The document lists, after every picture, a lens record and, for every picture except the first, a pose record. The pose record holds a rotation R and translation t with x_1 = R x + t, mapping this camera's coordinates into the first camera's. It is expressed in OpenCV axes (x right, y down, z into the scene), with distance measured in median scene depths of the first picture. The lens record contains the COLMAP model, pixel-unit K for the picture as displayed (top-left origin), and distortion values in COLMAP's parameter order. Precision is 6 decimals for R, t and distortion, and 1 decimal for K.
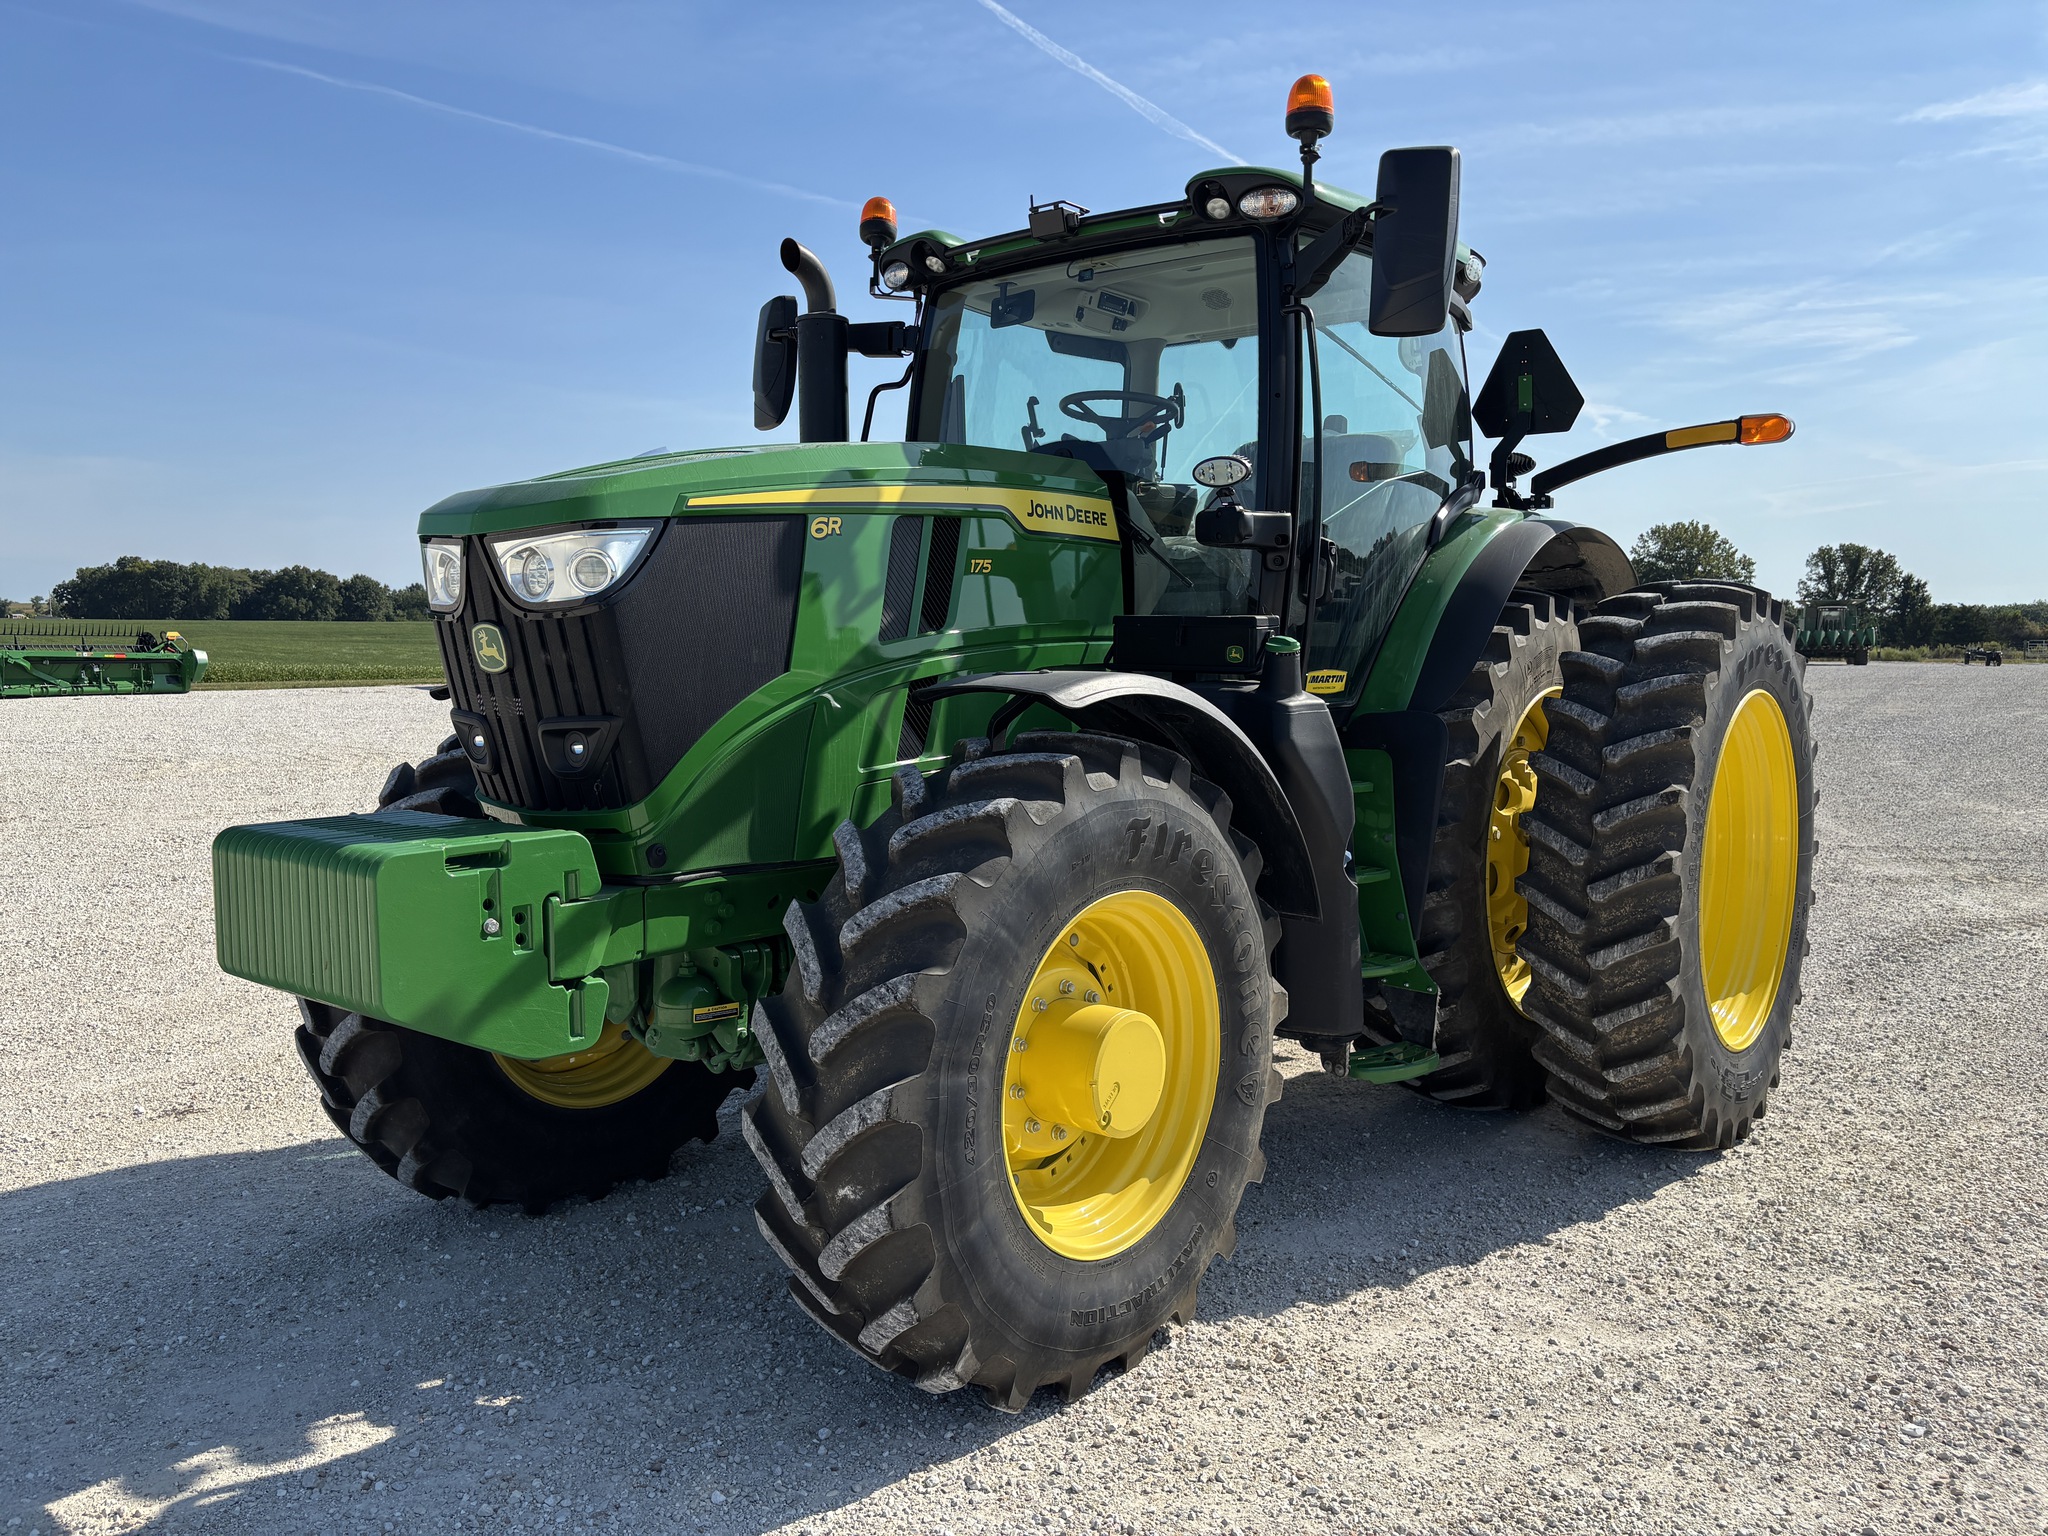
lens RADIAL K [[1549.1, 0, 1046.1], [0, 1549.1, 774.9], [0, 0, 1]] dist [0.060040, -0.069618]
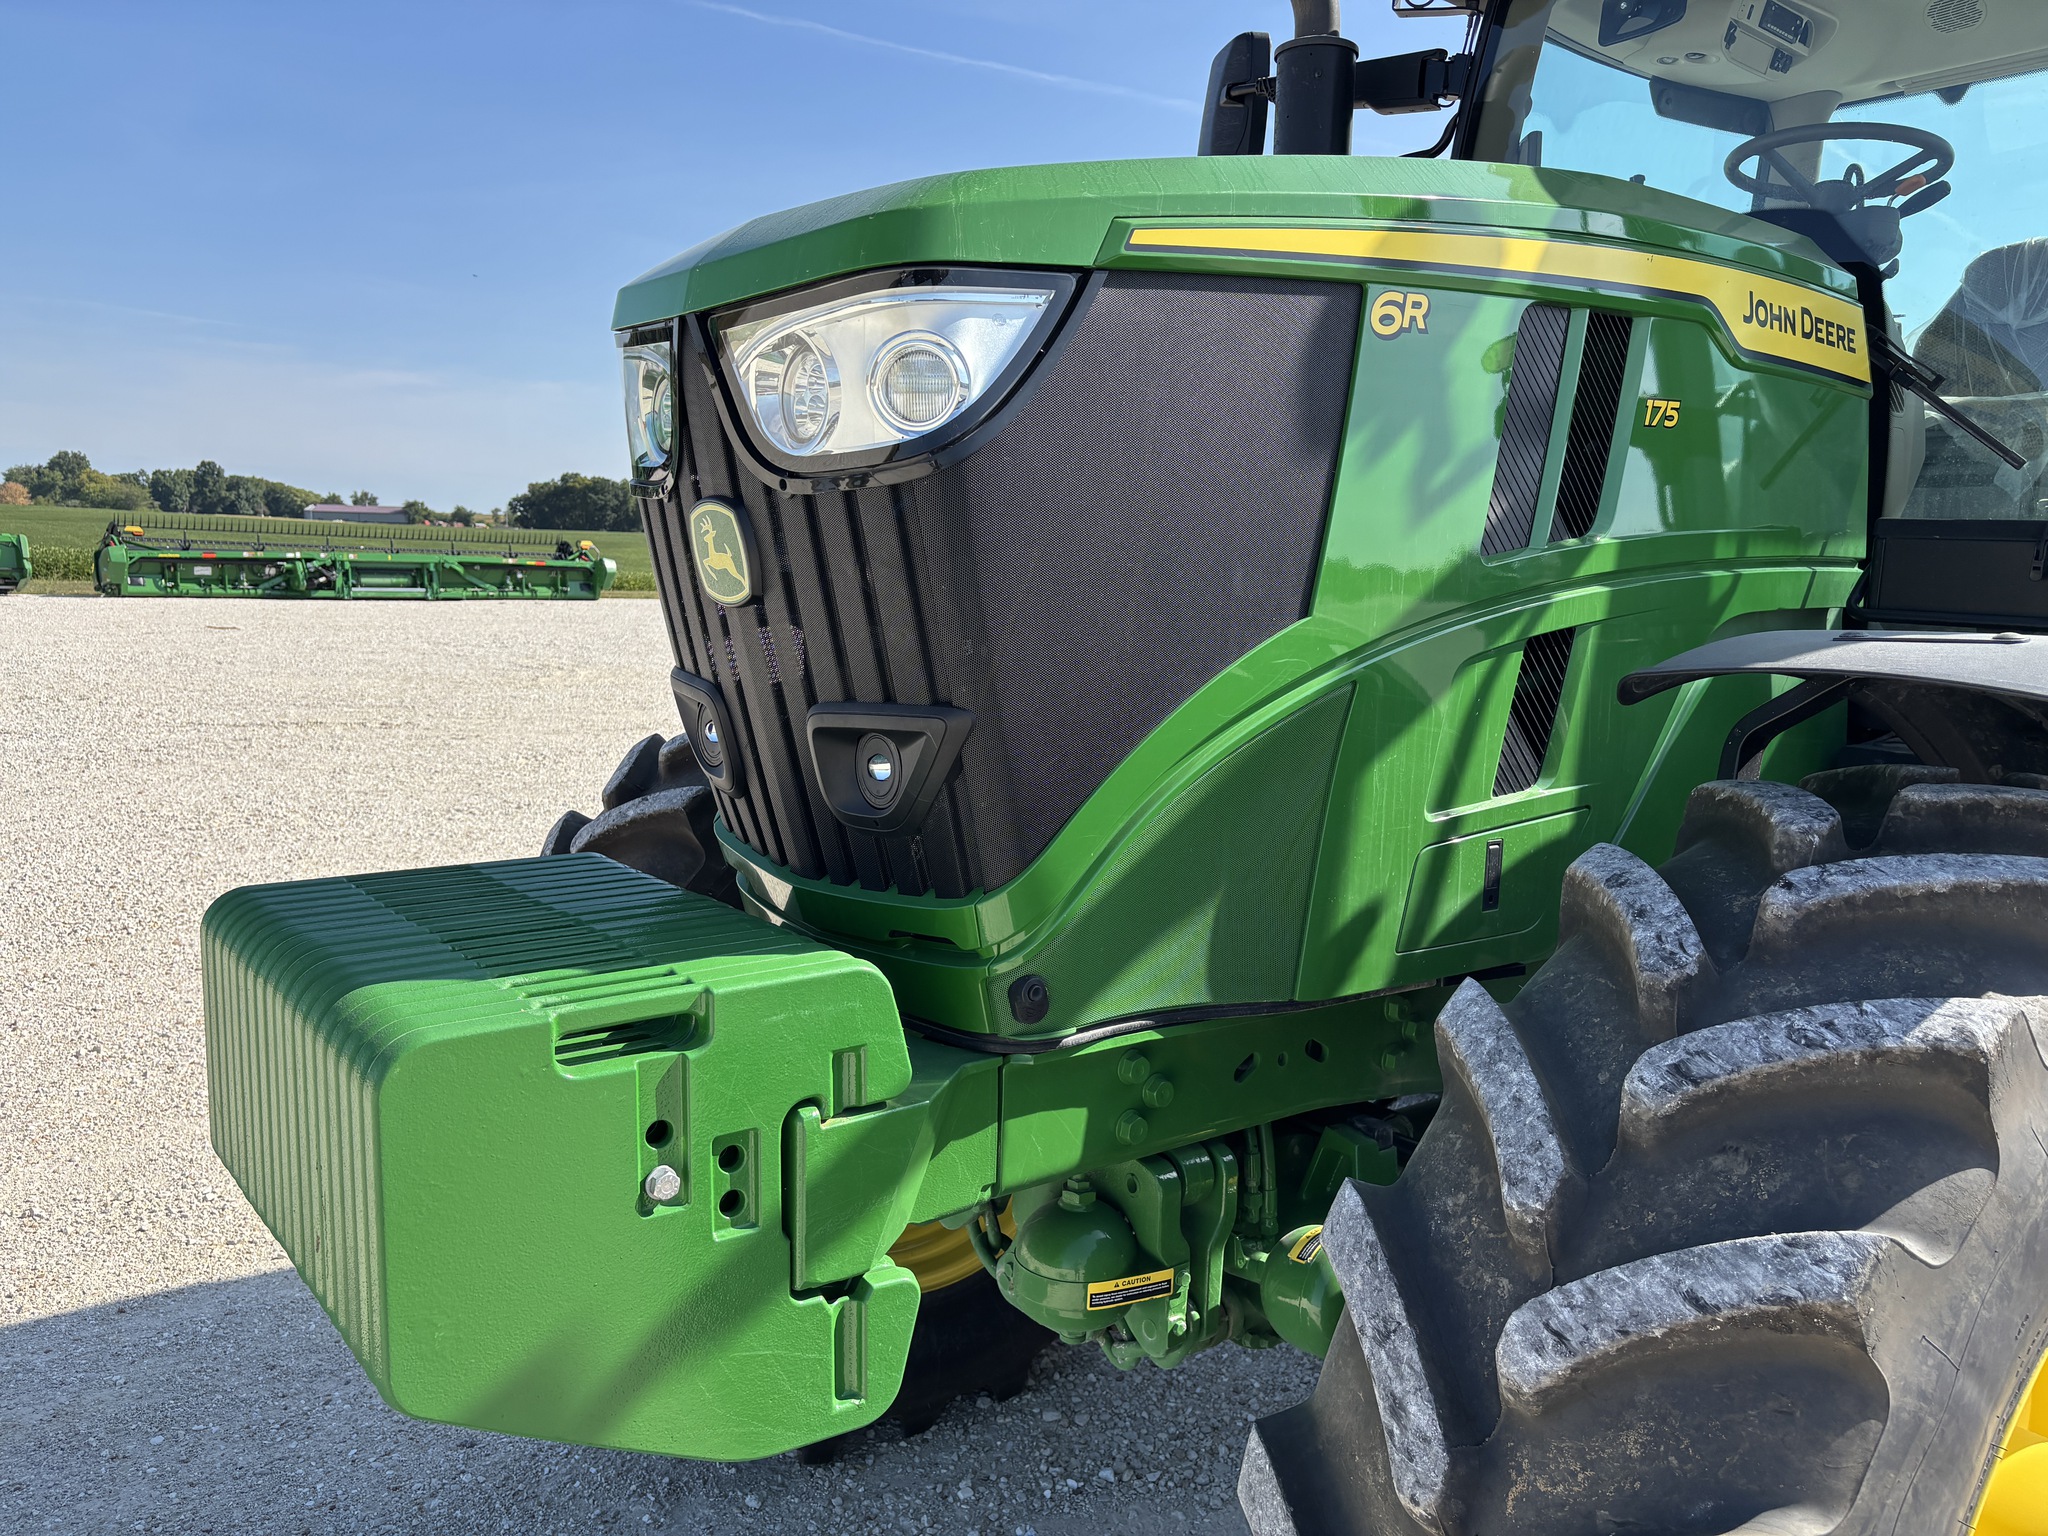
lens RADIAL K [[1549.1, 0, 1047.9], [0, 1549.1, 775.6], [0, 0, 1]] dist [0.060040, -0.069618]
pose [[0.971873, 0.054425, -0.229130, -0.129359], [-0.043252, 0.997630, 0.053509, -0.038821], [0.231499, -0.042094, 0.971924, 0.501672]]
